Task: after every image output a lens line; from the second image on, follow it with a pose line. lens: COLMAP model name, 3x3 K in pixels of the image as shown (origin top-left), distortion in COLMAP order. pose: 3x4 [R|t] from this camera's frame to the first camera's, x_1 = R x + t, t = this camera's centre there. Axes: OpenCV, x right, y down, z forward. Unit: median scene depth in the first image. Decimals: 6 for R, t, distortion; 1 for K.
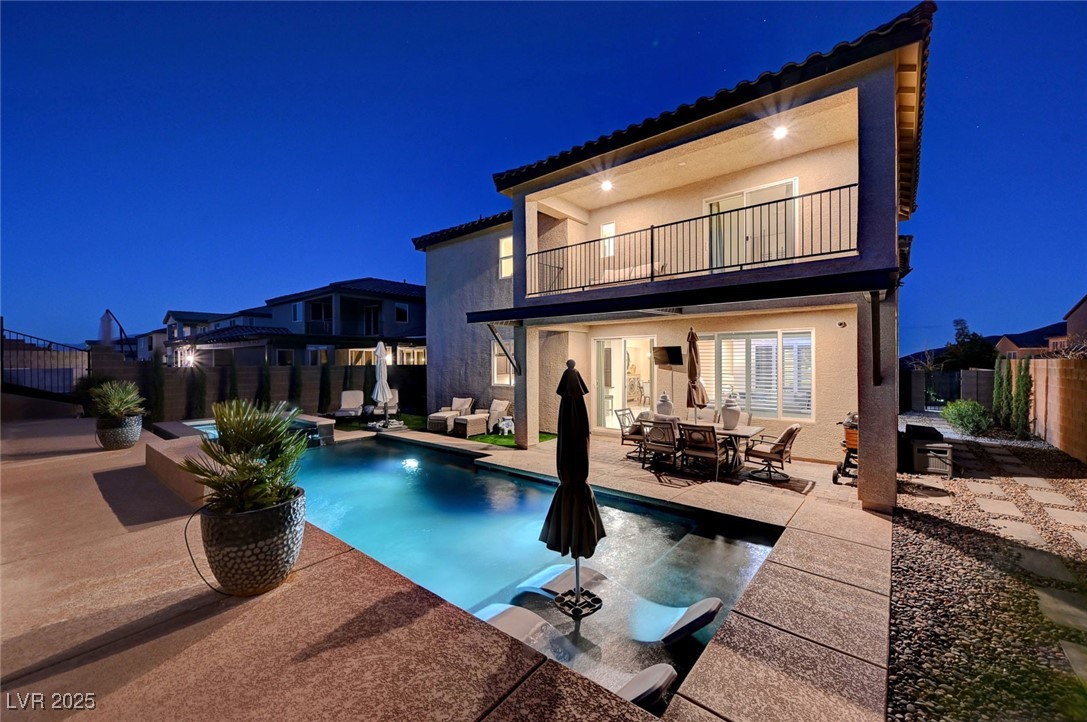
lens RADIAL K [[429.4, 0, 546.9], [0, 429.4, 359.9], [0, 0, 1]] dist [-0.004016, 0.000821]
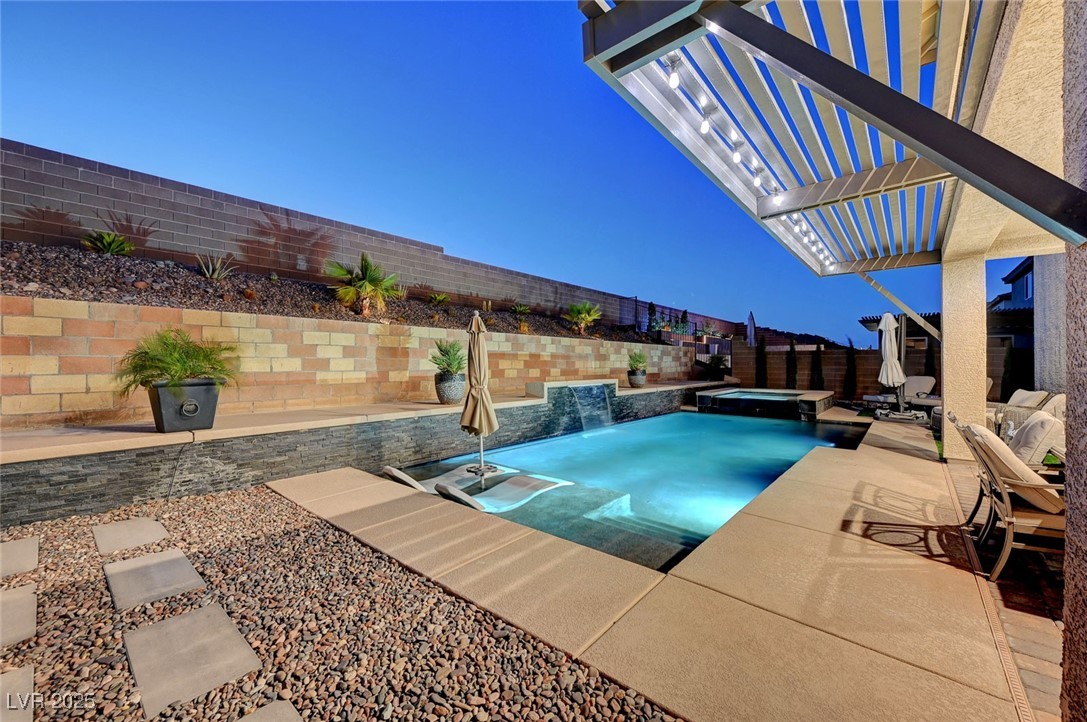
lens RADIAL K [[429.4, 0, 544.6], [0, 429.4, 359.2], [0, 0, 1]] dist [-0.004016, 0.000821]
pose [[-0.027256, -0.004812, -0.999617, 0.791908], [0.000103, 0.999988, -0.004816, 0.086433], [0.999628, -0.000234, -0.027255, 0.611034]]
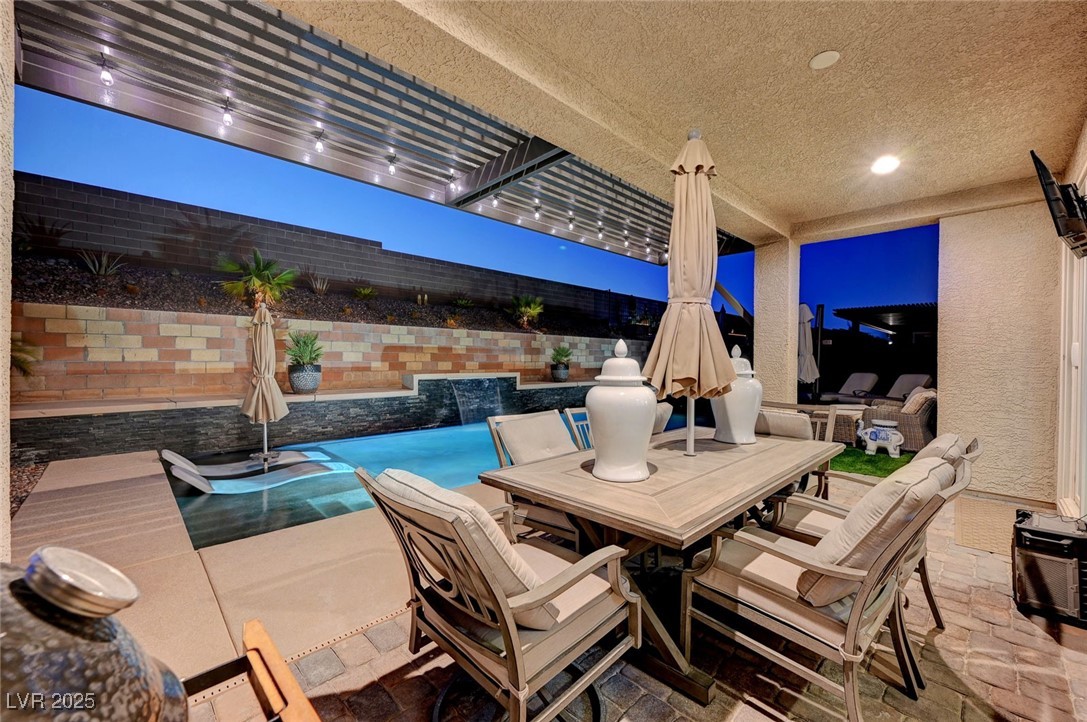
lens RADIAL K [[429.4, 0, 545.6], [0, 429.4, 366.7], [0, 0, 1]] dist [-0.004016, 0.000821]
pose [[-0.115439, 0.023093, -0.993046, 0.756682], [-0.006063, 0.999695, 0.023952, 0.091786], [0.993296, 0.008786, -0.115264, 1.077610]]
